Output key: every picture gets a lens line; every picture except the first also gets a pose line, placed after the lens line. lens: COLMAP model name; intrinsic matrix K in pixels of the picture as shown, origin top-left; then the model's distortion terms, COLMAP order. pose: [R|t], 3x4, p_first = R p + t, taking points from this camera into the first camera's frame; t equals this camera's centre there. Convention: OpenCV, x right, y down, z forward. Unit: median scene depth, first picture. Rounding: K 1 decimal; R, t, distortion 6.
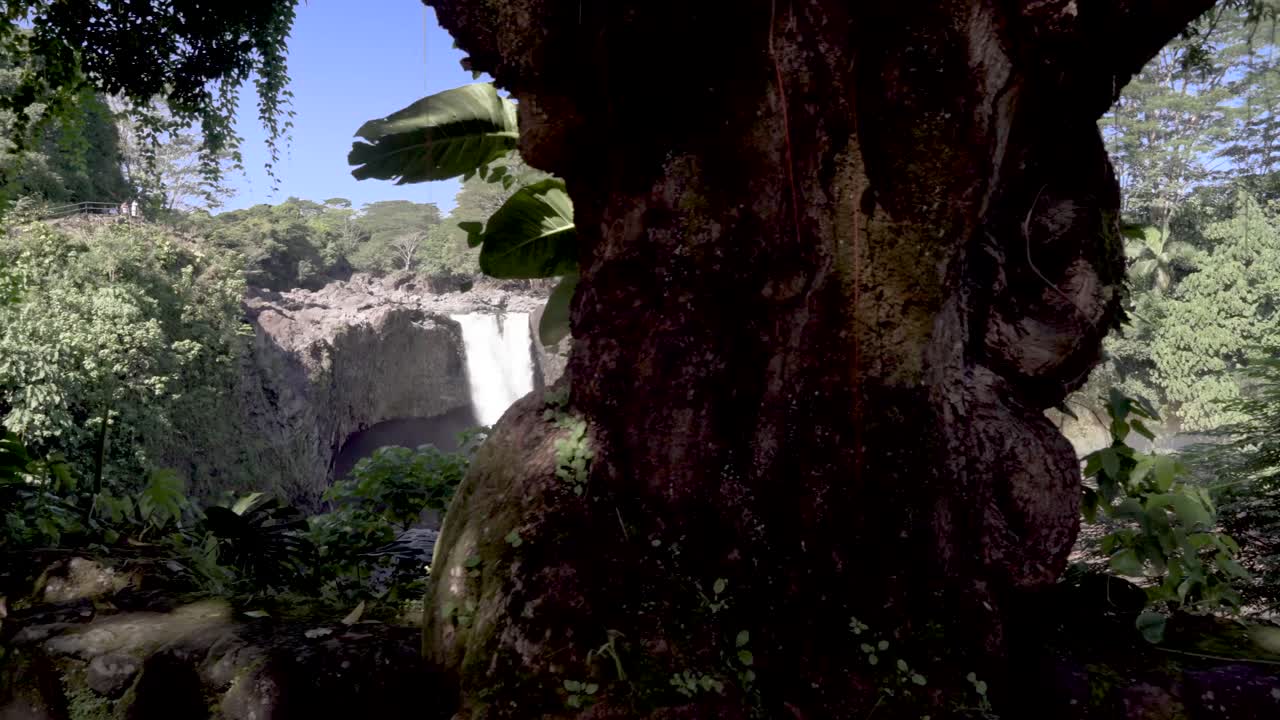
lens RADIAL K [[958.1, 0, 645.4], [0, 958.1, 379.4], [0, 0, 1]] dist [-0.108801, 0.115860]
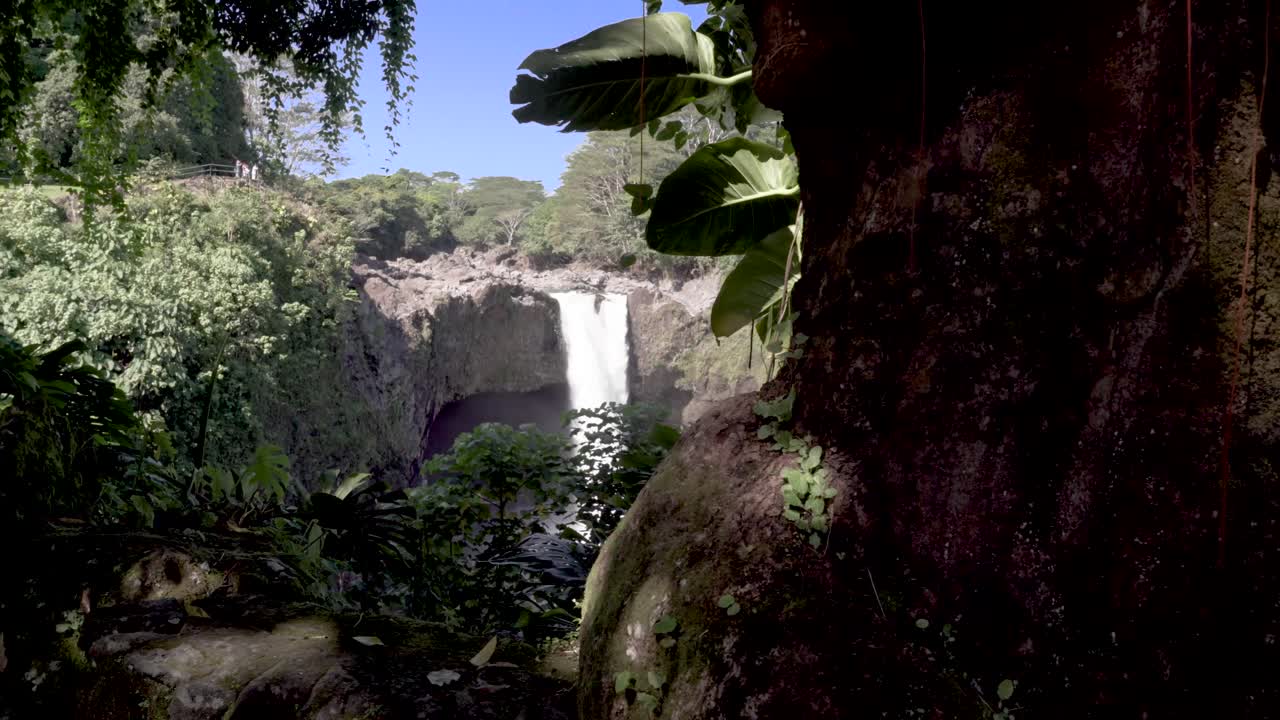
lens RADIAL K [[958.1, 0, 645.4], [0, 958.1, 379.4], [0, 0, 1]] dist [-0.108801, 0.115860]
pose [[0.993287, 0.064767, -0.095842, -0.073240], [-0.063351, 0.997833, 0.017754, -0.007295], [0.096784, -0.011563, 0.995238, 0.135868]]
